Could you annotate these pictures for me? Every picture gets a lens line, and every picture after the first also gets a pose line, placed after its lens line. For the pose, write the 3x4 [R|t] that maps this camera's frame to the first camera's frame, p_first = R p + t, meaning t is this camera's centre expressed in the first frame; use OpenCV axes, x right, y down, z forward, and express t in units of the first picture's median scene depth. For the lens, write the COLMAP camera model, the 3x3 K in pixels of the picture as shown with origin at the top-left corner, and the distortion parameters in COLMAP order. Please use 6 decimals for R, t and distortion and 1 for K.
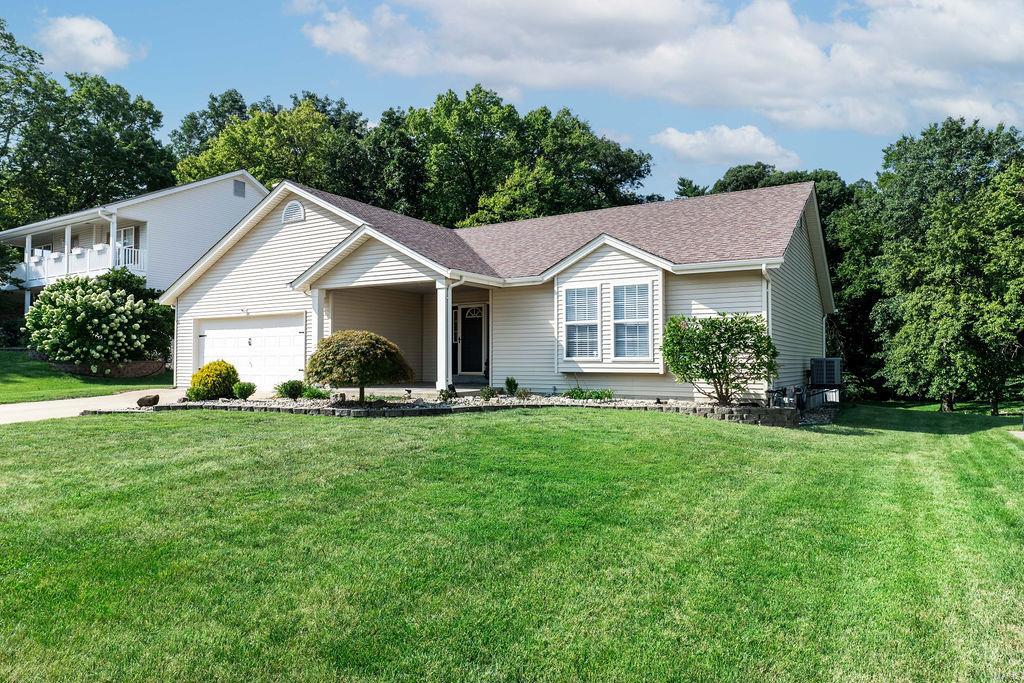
lens RADIAL K [[658.3, 0, 512.0], [0, 658.3, 341.5], [0, 0, 1]] dist [-0.001949, -0.000174]
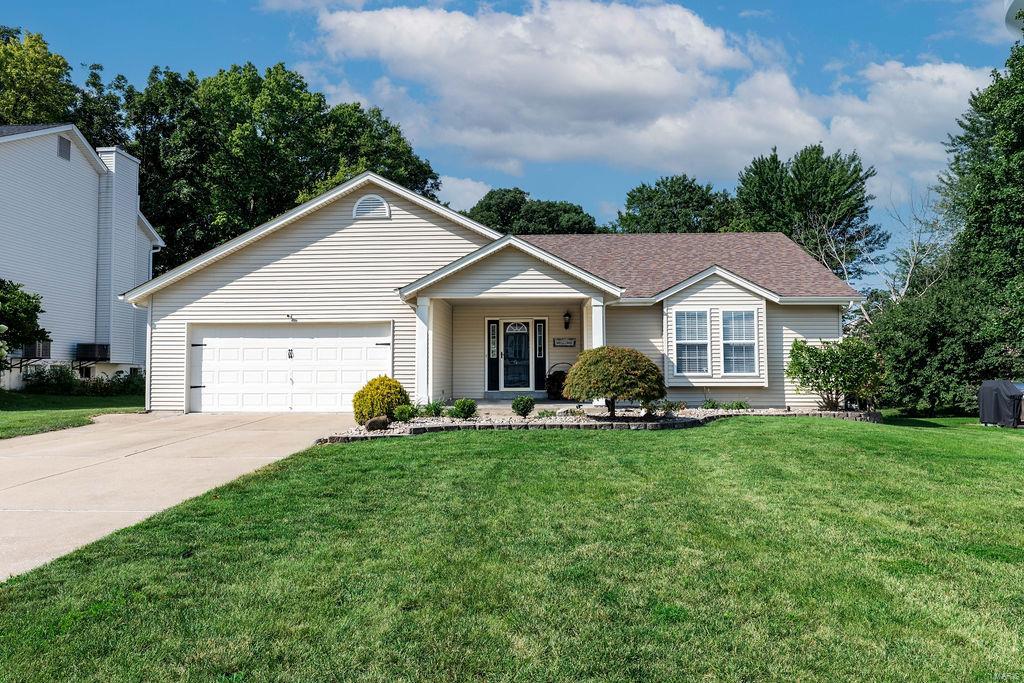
lens RADIAL K [[713.8, 0, 477.1], [0, 713.8, 345.1], [0, 0, 1]] dist [-0.005493, -0.000692]
pose [[0.875114, 0.021571, 0.483436, -0.796336], [-0.014494, 0.999726, -0.018371, 0.004125], [-0.483700, 0.009069, 0.875187, 0.114199]]
